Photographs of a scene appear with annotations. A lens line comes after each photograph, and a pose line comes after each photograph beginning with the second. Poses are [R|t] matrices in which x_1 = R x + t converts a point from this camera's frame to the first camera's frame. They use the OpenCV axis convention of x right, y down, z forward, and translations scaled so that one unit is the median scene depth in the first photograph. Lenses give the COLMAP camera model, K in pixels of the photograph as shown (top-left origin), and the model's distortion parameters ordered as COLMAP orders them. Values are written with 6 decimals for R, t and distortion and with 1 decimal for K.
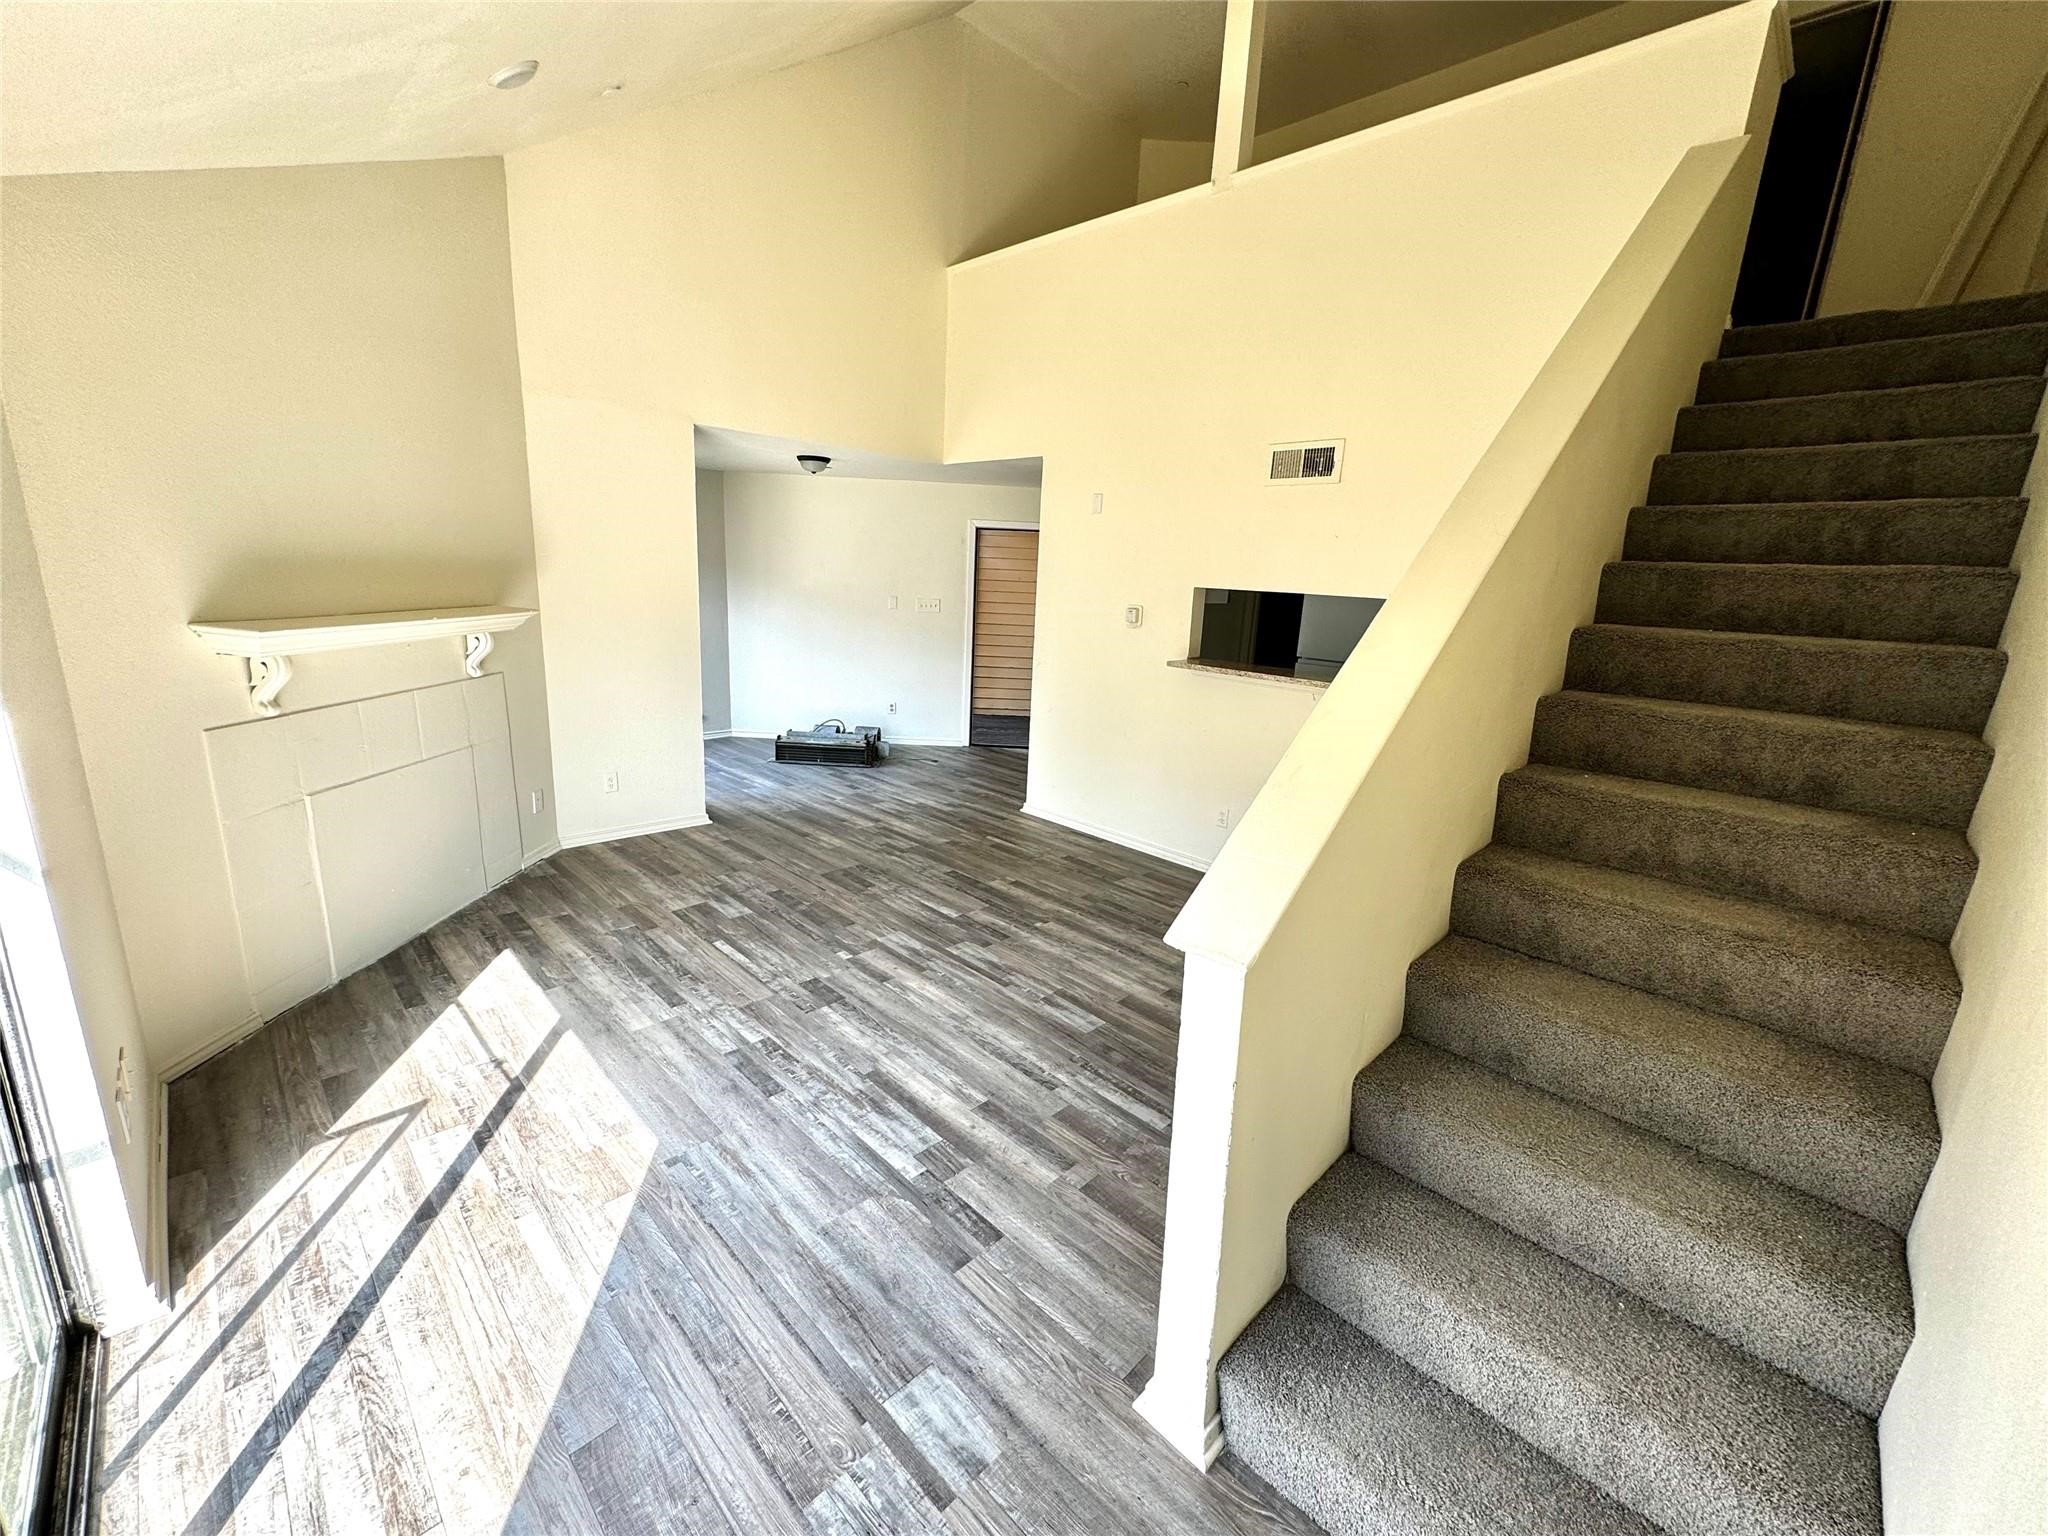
lens RADIAL K [[819.4, 0, 1016.5], [0, 819.4, 770.7], [0, 0, 1]] dist [0.002322, 0.000128]
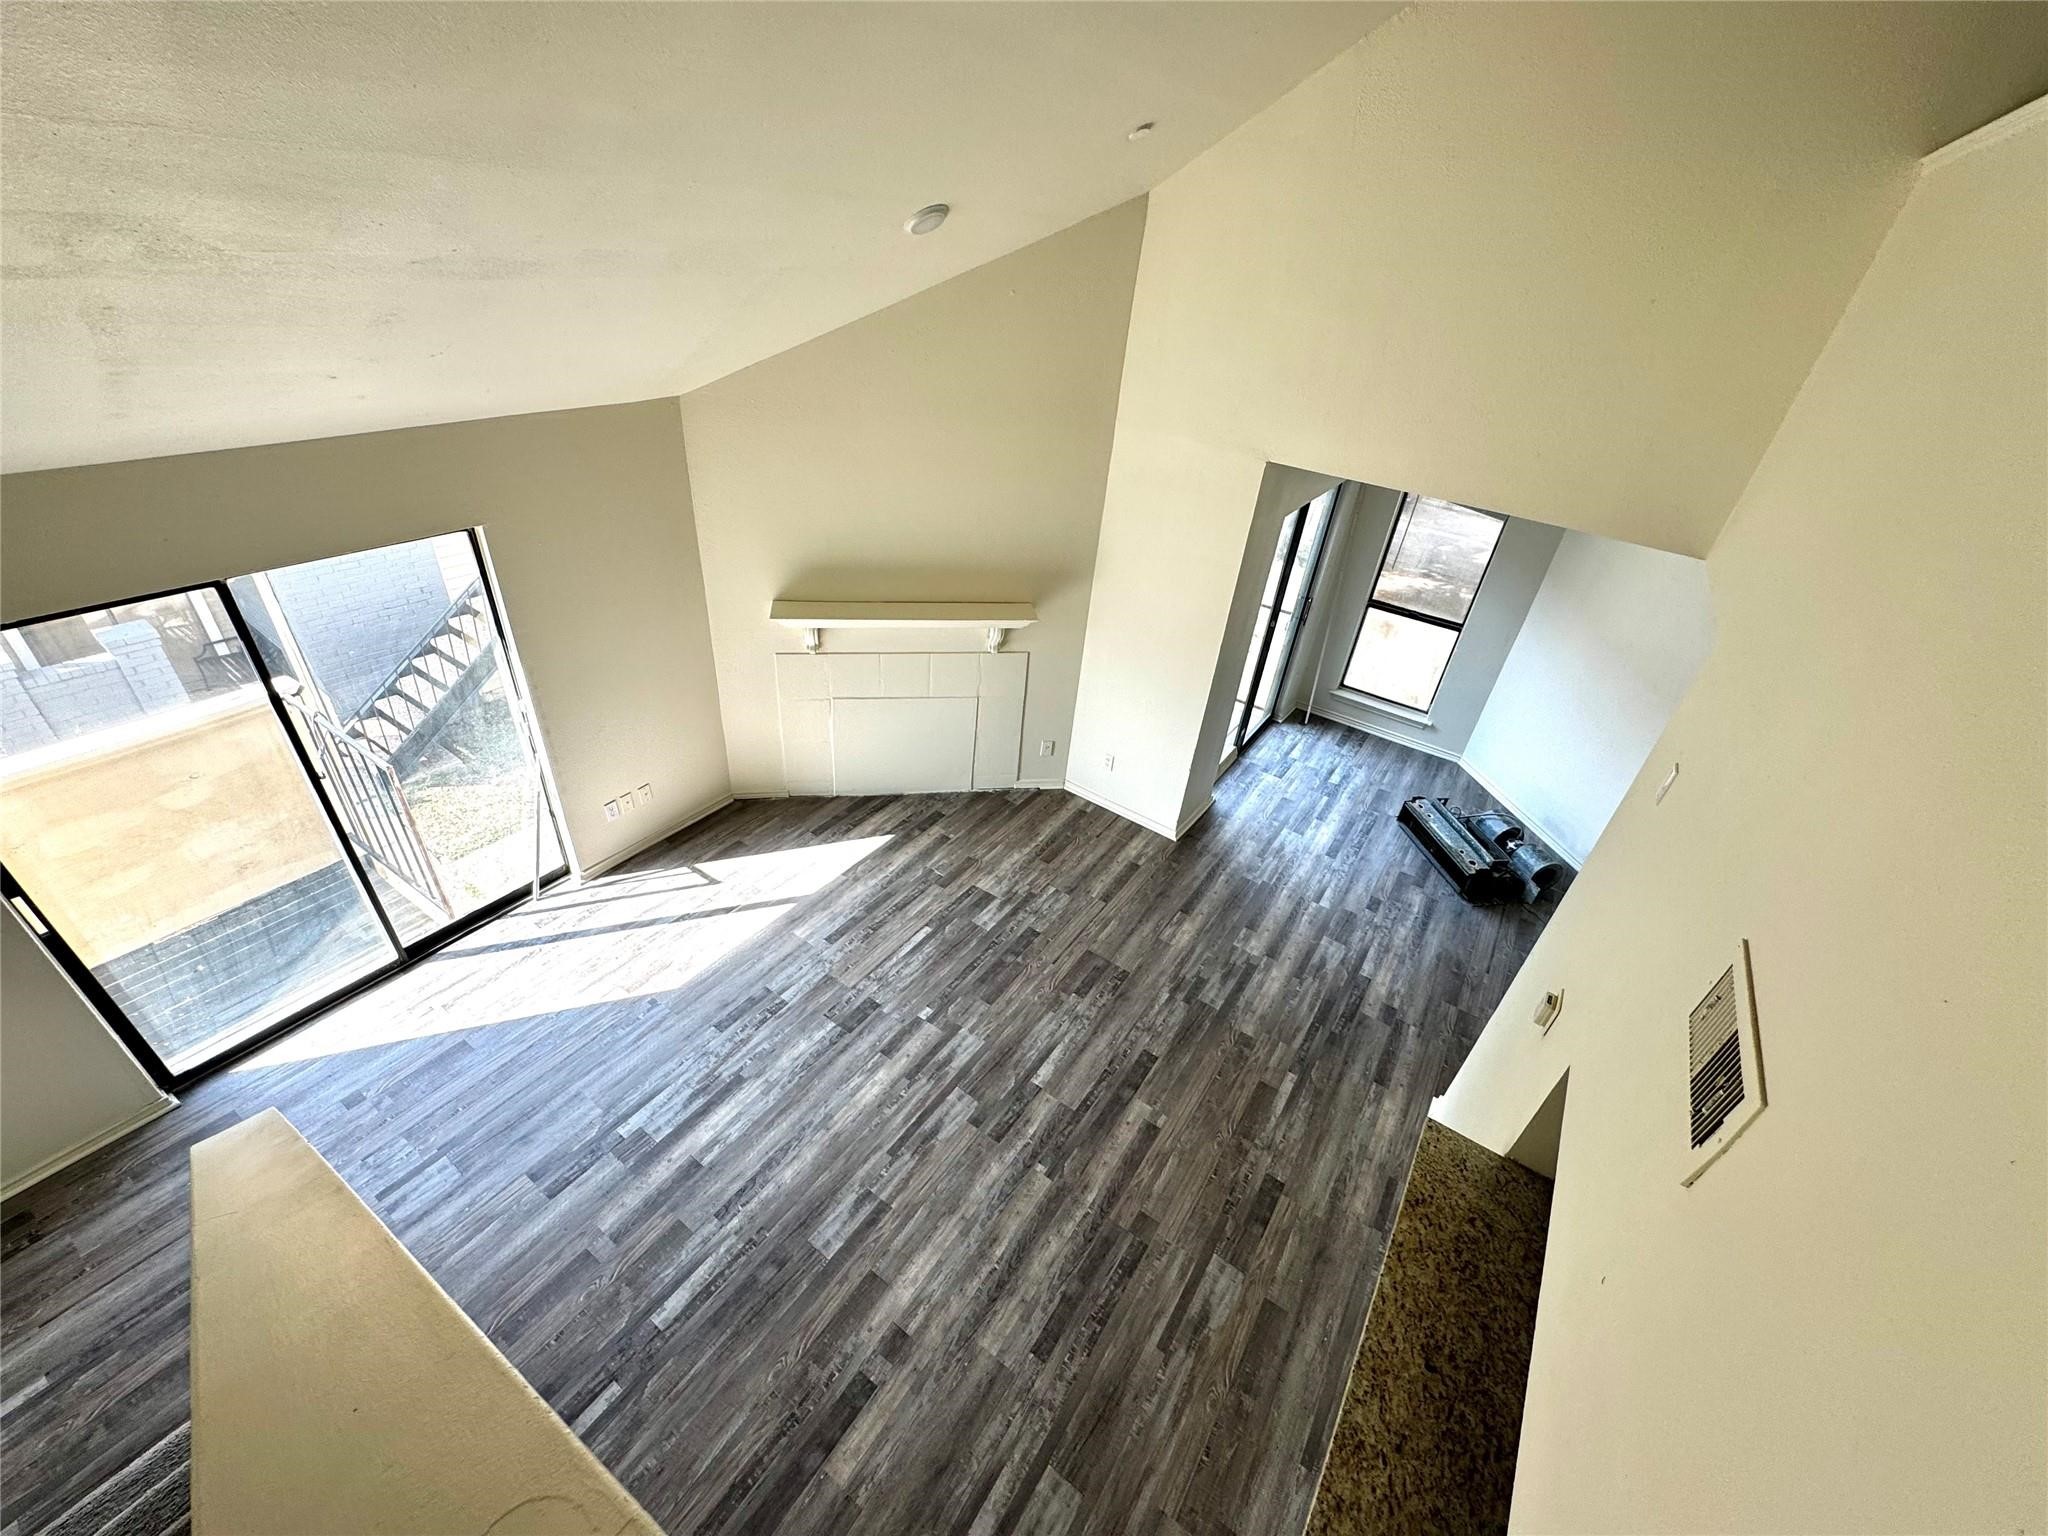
lens RADIAL K [[819.4, 0, 1021.3], [0, 819.4, 762.7], [0, 0, 1]] dist [0.002322, 0.000128]
pose [[0.185254, 0.513502, -0.837852, 0.573419], [-0.302445, 0.841018, 0.448570, -0.601073], [0.934991, 0.170305, 0.311108, 0.695185]]
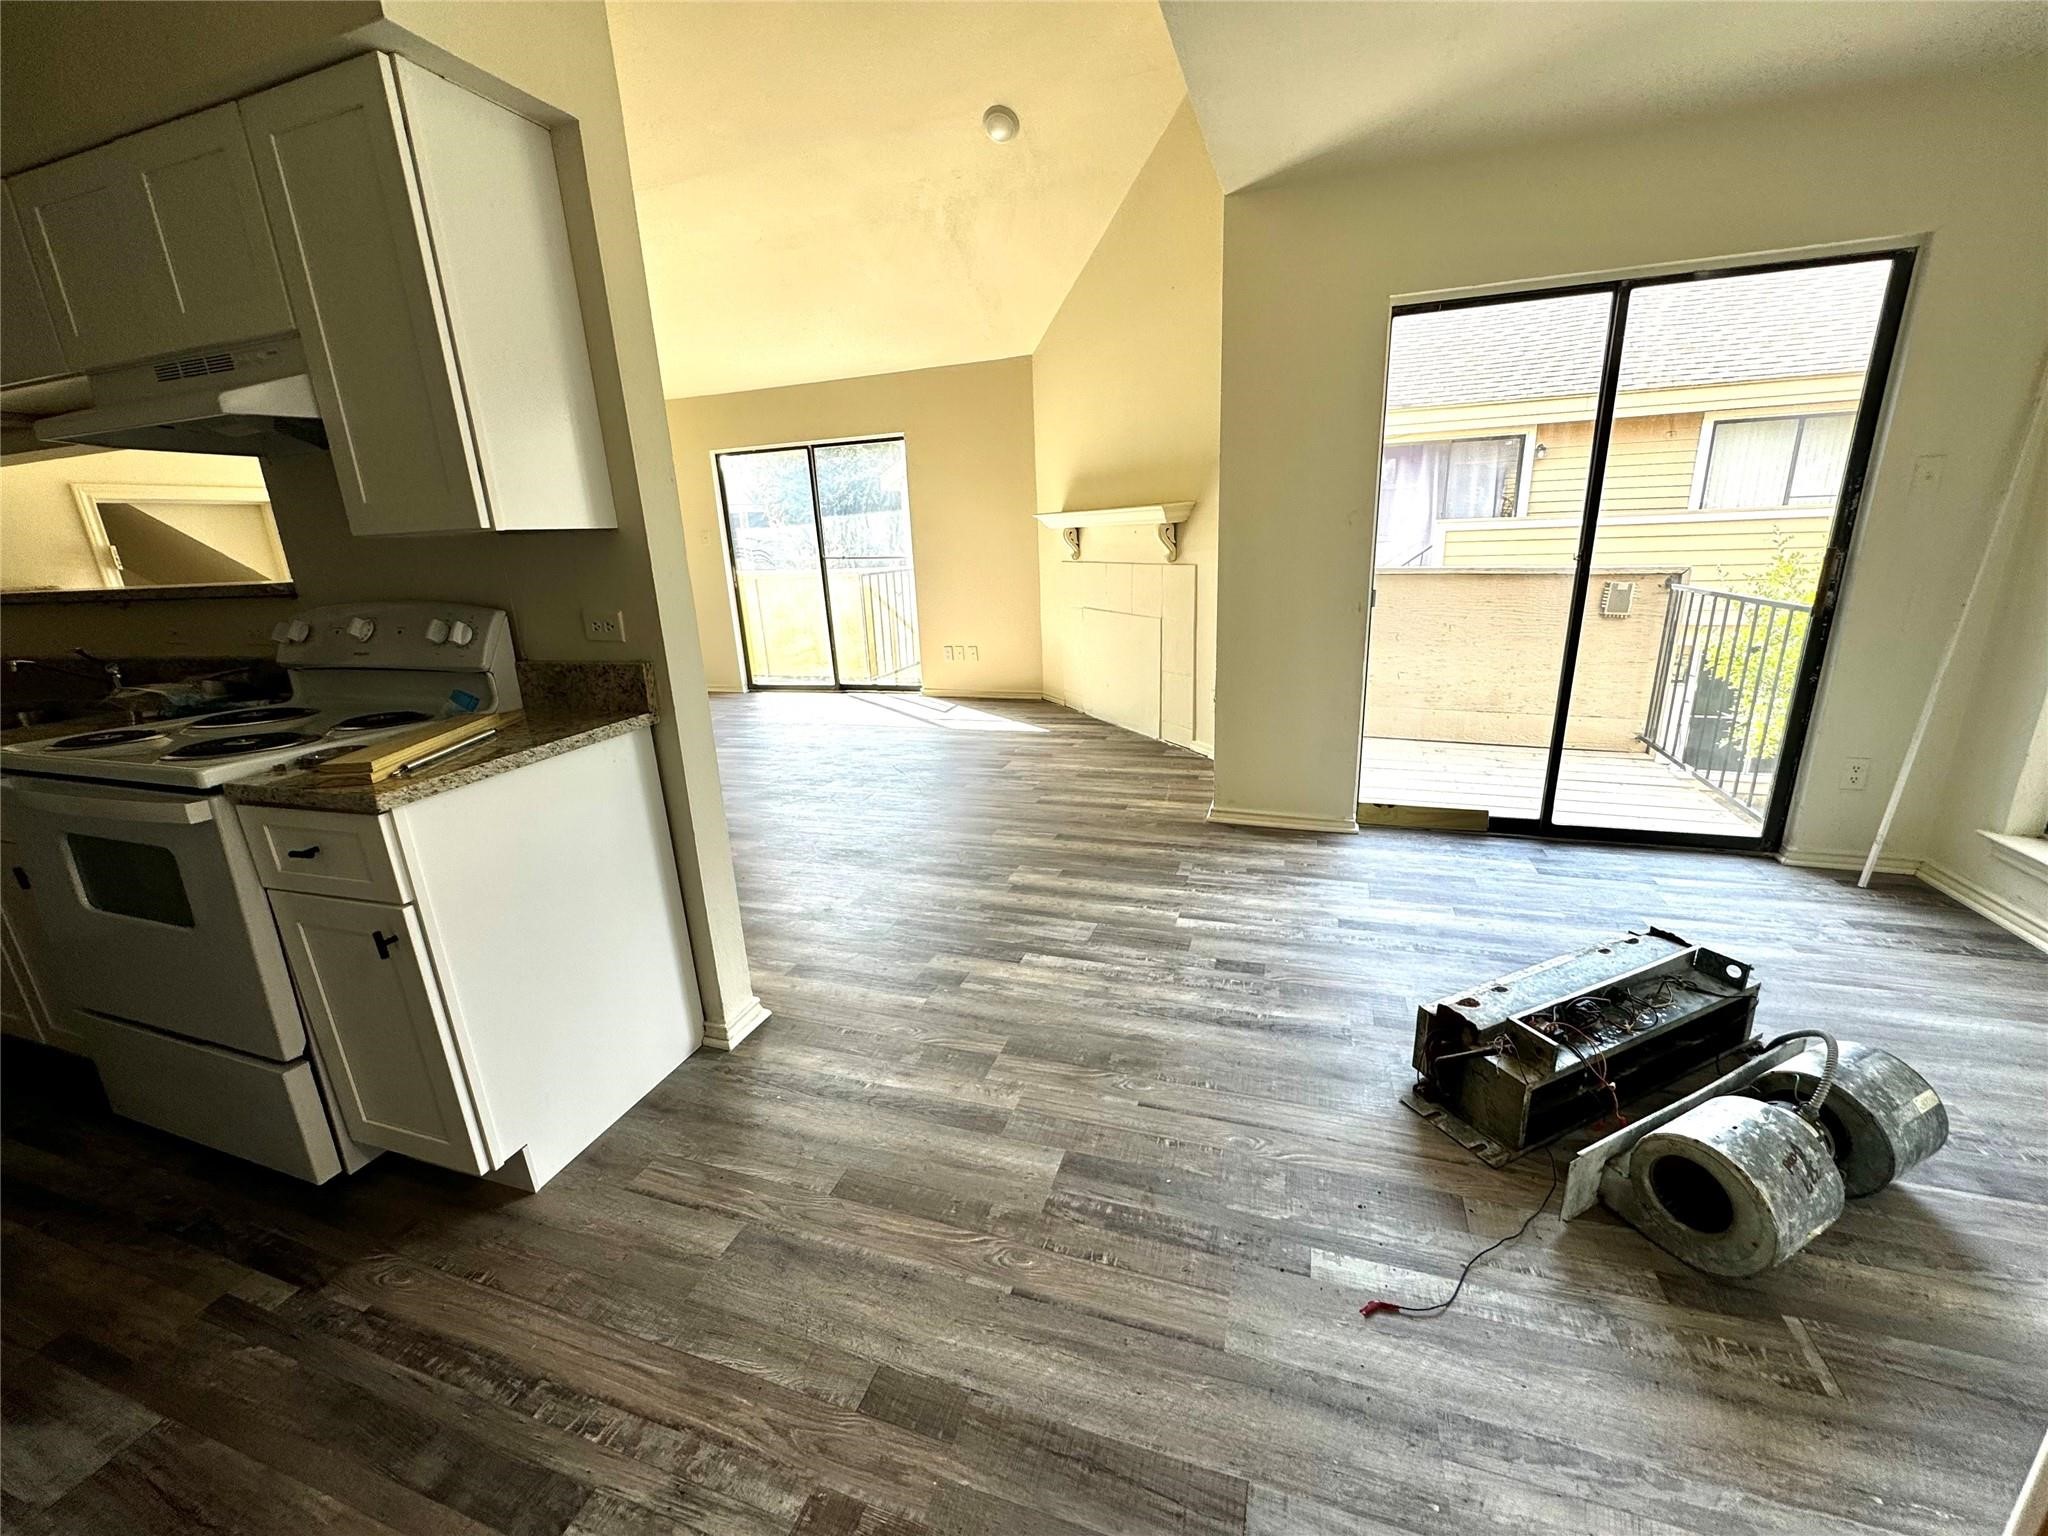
lens RADIAL K [[819.4, 0, 1028.6], [0, 819.4, 763.6], [0, 0, 1]] dist [0.002322, 0.000128]
pose [[-0.895254, 0.112761, -0.431051, 0.079442], [-0.106512, 0.885233, 0.452789, -0.396243], [0.432637, 0.451274, -0.780498, 2.084752]]
